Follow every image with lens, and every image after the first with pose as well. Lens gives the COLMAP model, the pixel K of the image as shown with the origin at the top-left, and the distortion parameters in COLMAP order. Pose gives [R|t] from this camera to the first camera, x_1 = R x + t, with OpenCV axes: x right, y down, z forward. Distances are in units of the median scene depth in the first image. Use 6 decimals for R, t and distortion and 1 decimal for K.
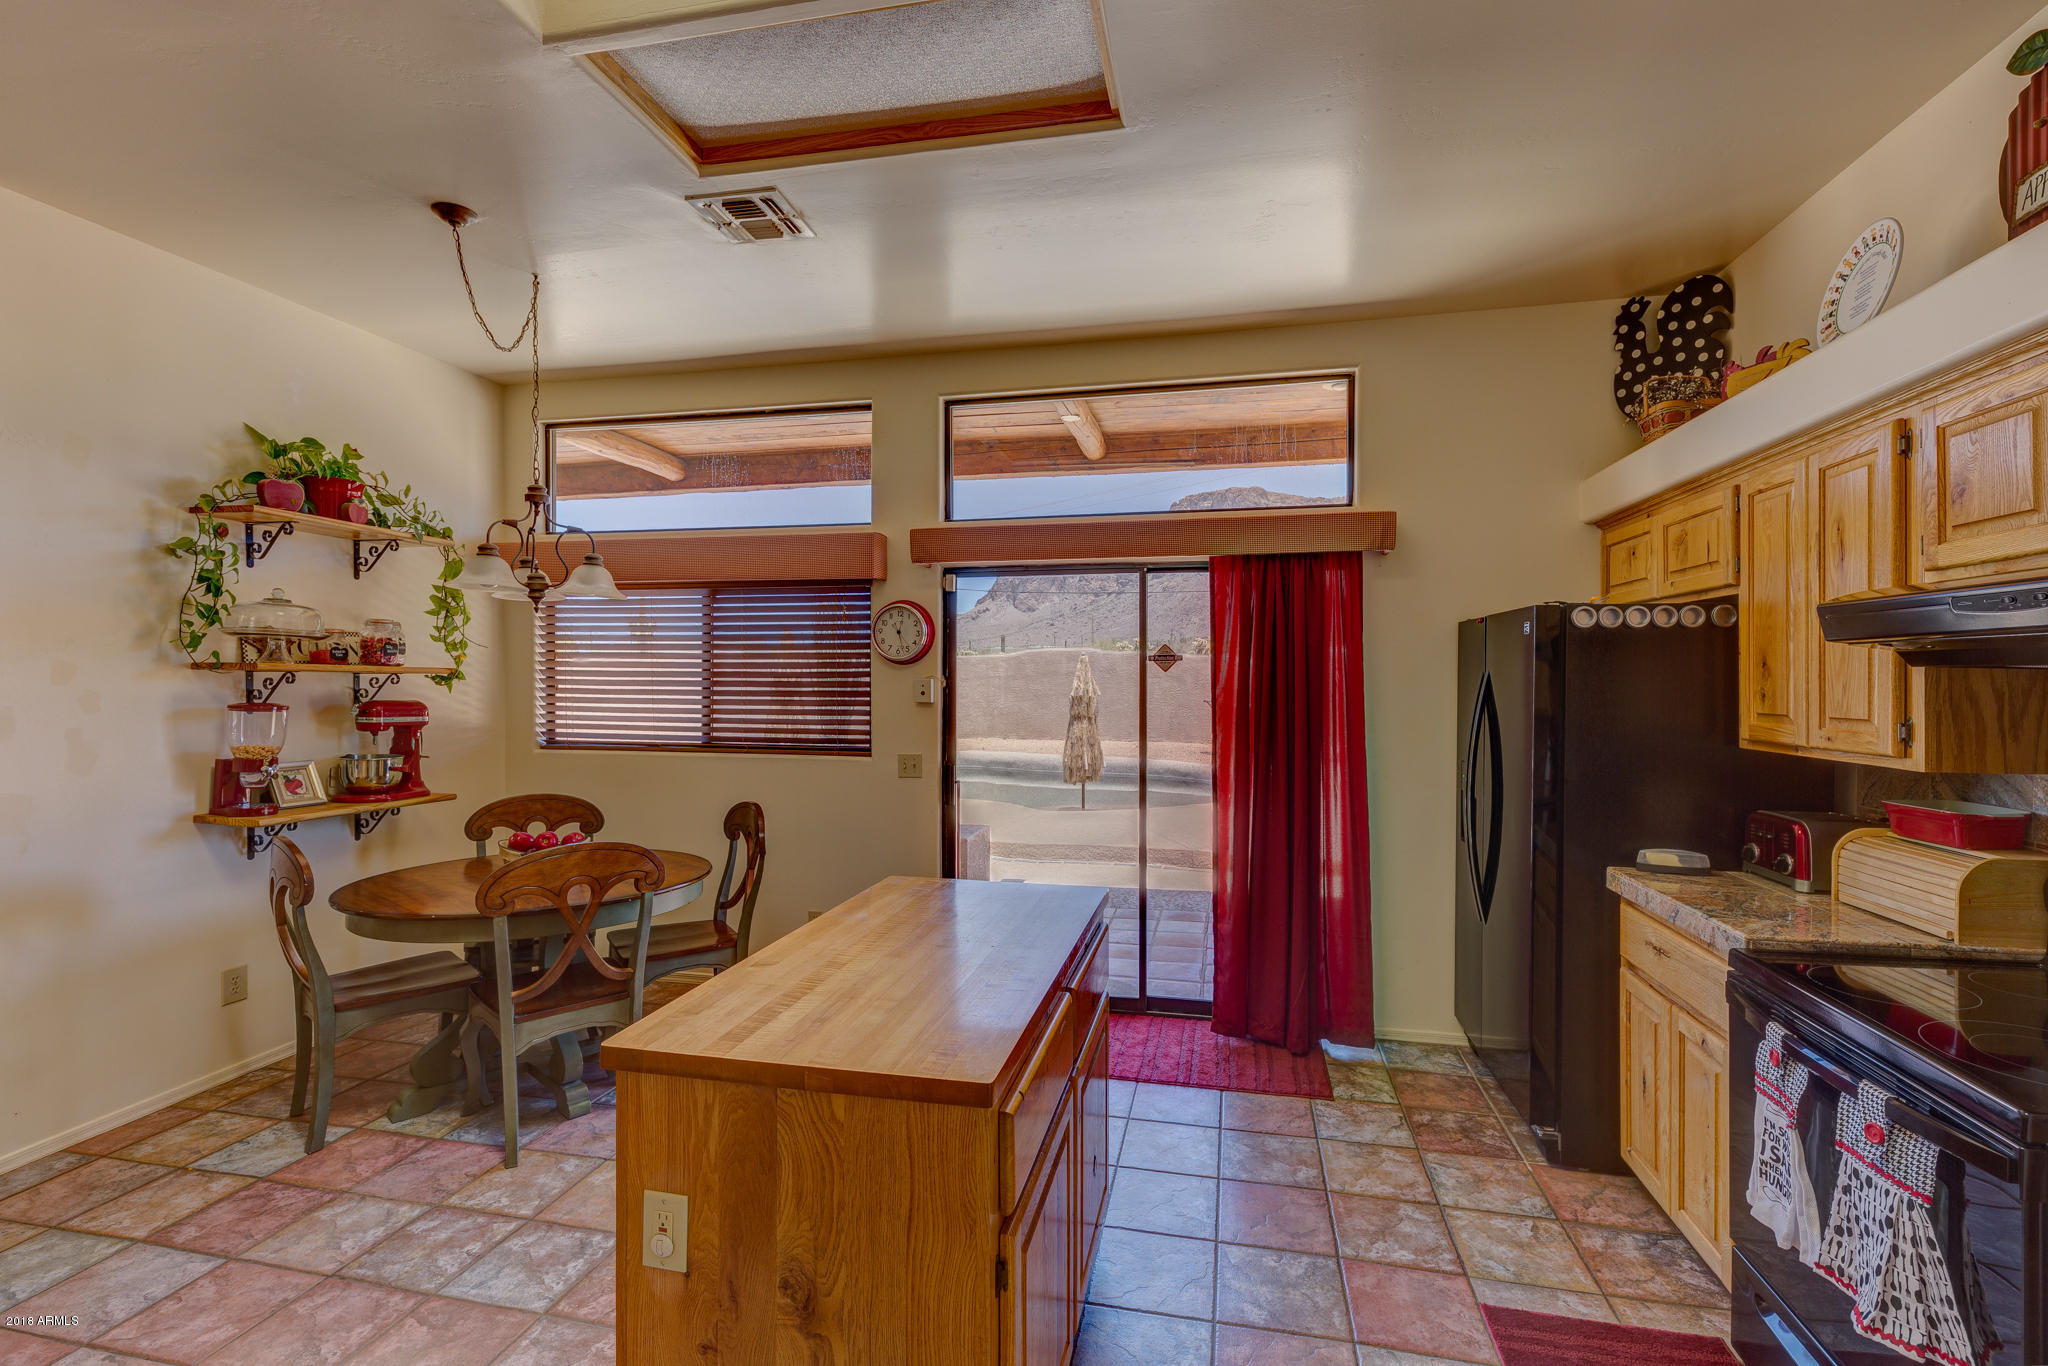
lens RADIAL K [[867.2, 0, 1012.1], [0, 867.2, 680.7], [0, 0, 1]] dist [0.005326, -0.001850]
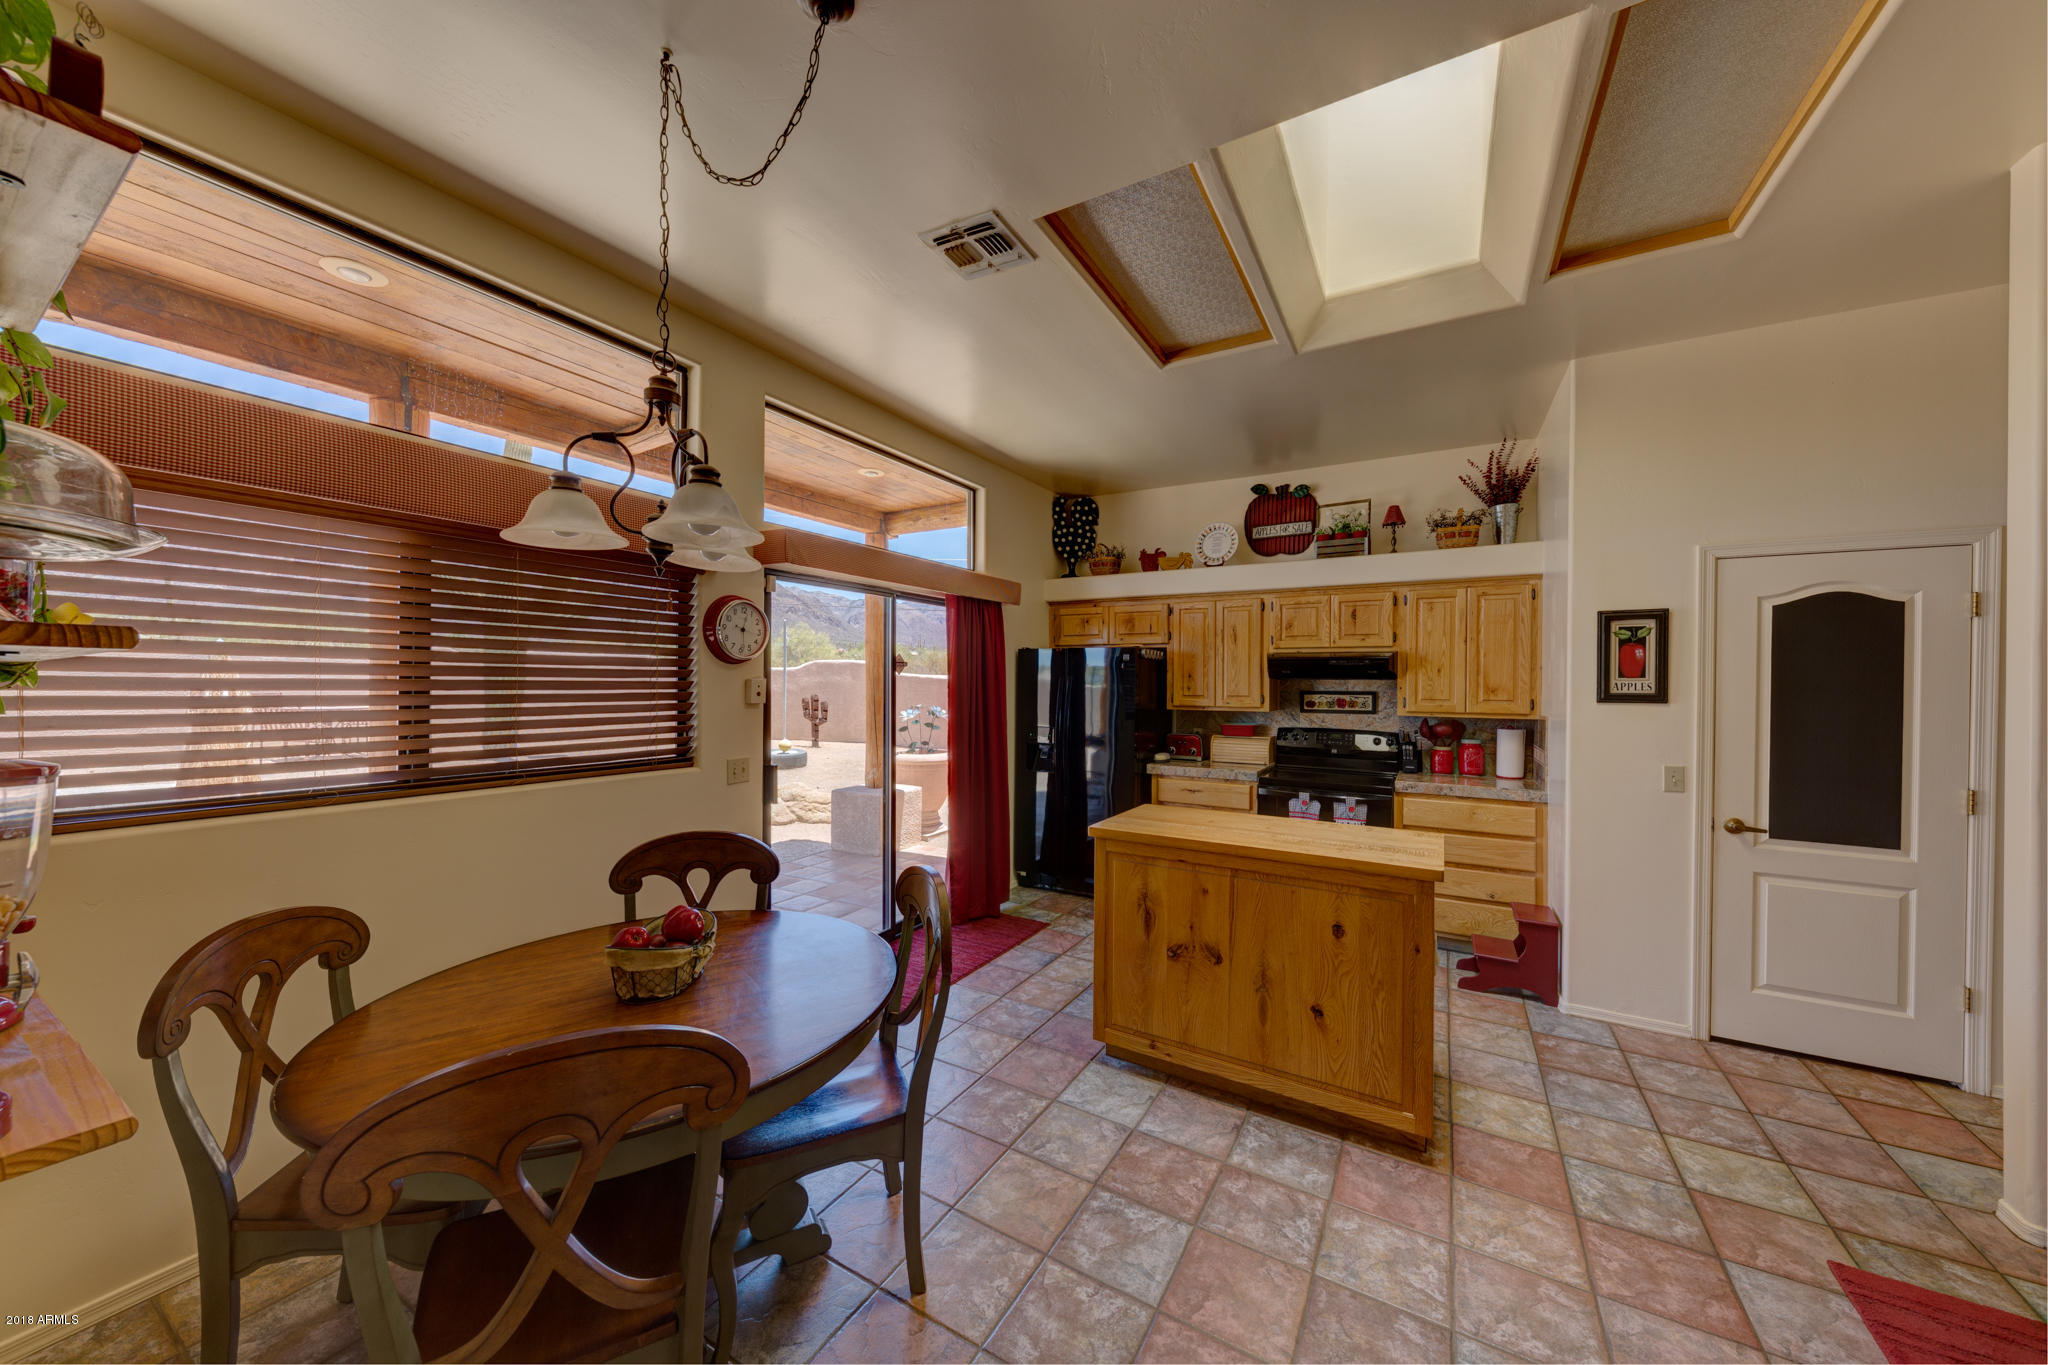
lens RADIAL K [[701.9, 0, 1043.3], [0, 701.9, 680.2], [0, 0, 1]] dist [0.006421, -0.003688]
pose [[0.309599, 0.004315, 0.950858, -0.889951], [-0.002013, 0.999990, -0.003883, 0.002916], [-0.950865, -0.000712, 0.309604, 0.536114]]
